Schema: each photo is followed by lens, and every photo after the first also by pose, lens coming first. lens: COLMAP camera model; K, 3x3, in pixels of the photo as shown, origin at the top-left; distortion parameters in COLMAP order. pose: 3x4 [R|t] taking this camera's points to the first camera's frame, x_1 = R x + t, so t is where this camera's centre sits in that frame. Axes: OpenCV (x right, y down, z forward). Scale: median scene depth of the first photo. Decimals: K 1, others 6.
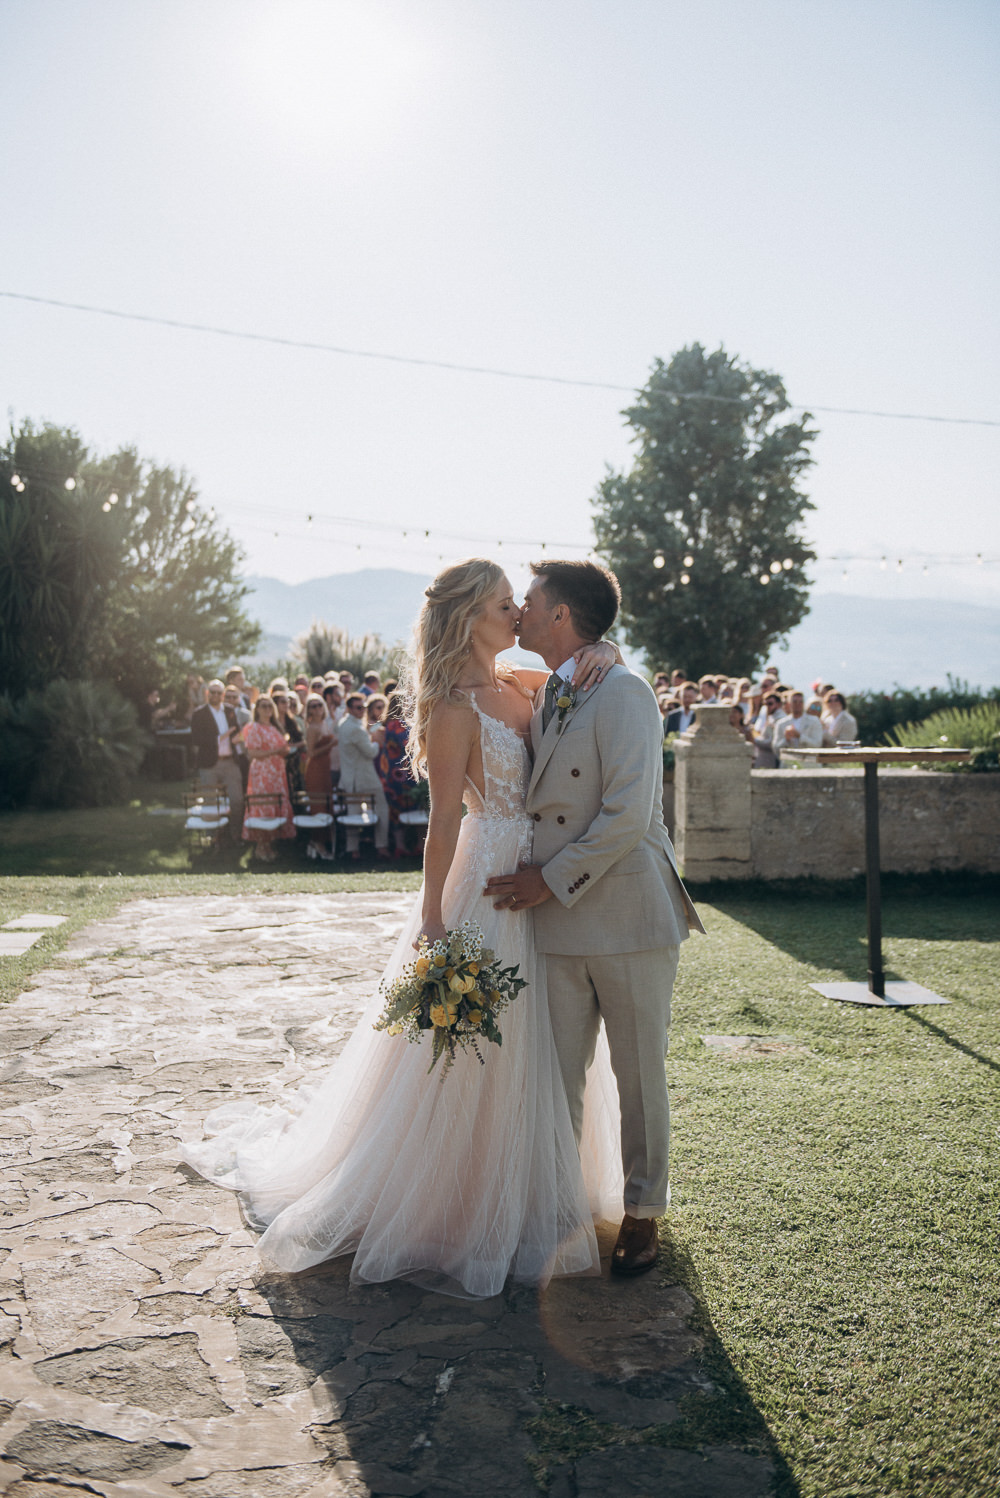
lens RADIAL K [[1492.2, 0, 500.0], [0, 1492.2, 749.0], [0, 0, 1]] dist [-0.318073, -0.001331]
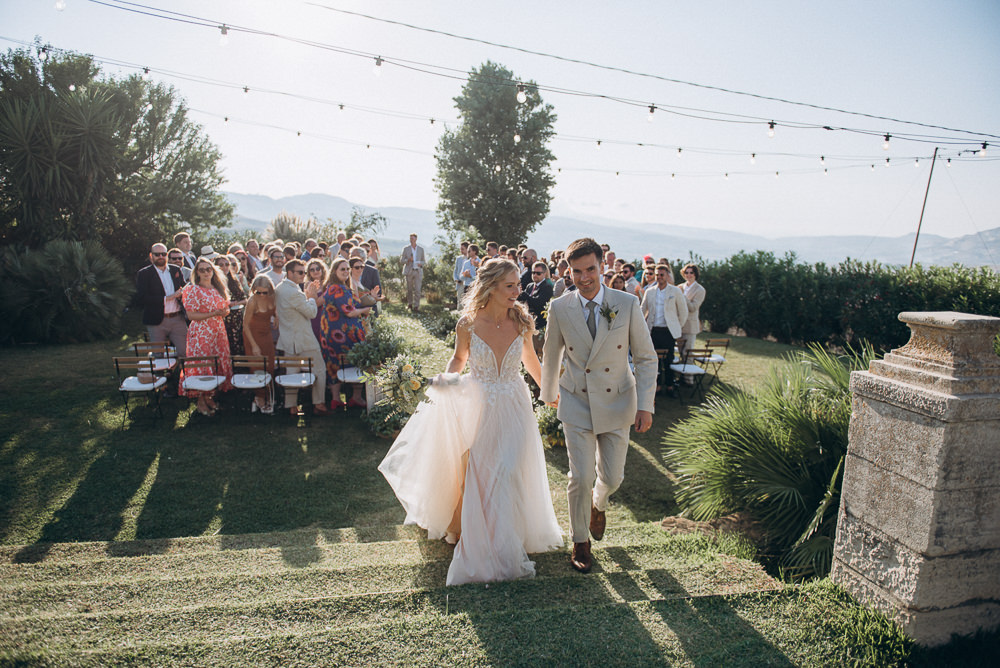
lens RADIAL K [[750.3, 0, 500.0], [0, 750.3, 334.0], [0, 0, 1]] dist [-0.003244, -0.186769]
pose [[0.987379, 0.007329, 0.158206, -0.026234], [-0.017935, 0.997677, 0.065720, -0.015639], [-0.157357, -0.067728, 0.985217, 0.324437]]
